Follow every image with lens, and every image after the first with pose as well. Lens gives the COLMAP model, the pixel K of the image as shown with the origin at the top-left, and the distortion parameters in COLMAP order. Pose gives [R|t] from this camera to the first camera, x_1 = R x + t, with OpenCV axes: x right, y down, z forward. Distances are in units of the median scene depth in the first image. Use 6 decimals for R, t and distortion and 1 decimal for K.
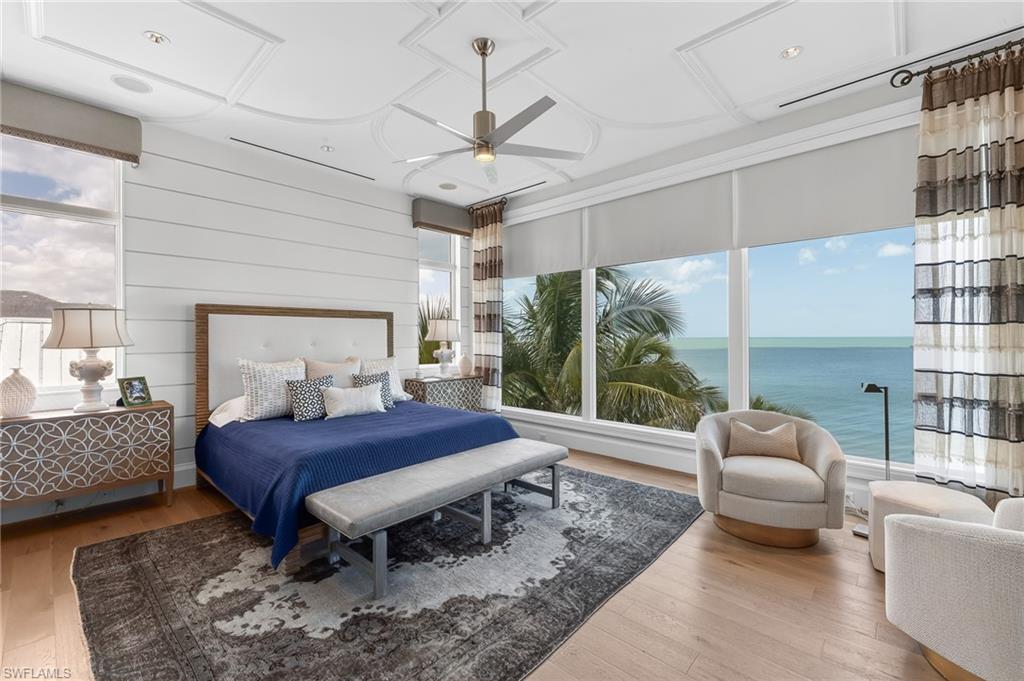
lens RADIAL K [[433.7, 0, 515.6], [0, 433.7, 338.6], [0, 0, 1]] dist [0.009932, -0.001251]
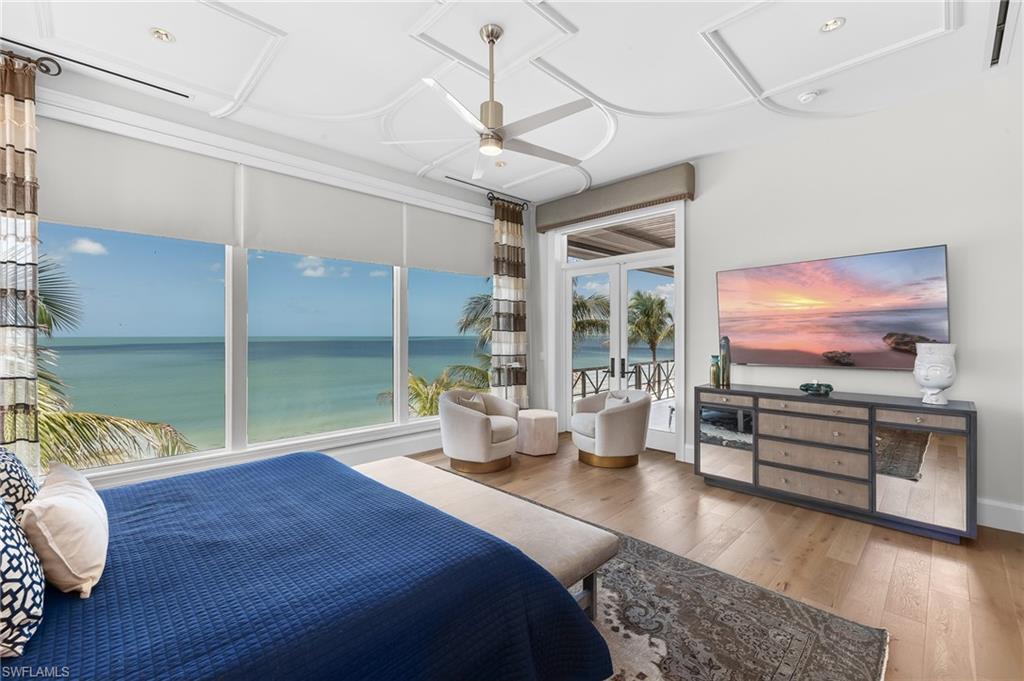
lens RADIAL K [[433.7, 0, 515.9], [0, 433.7, 335.8], [0, 0, 1]] dist [0.009932, -0.001251]
pose [[0.042367, 0.009710, 0.999055, -1.299821], [0.013664, 0.999854, -0.010298, 0.010157], [-0.999009, 0.014088, 0.042228, 1.163550]]
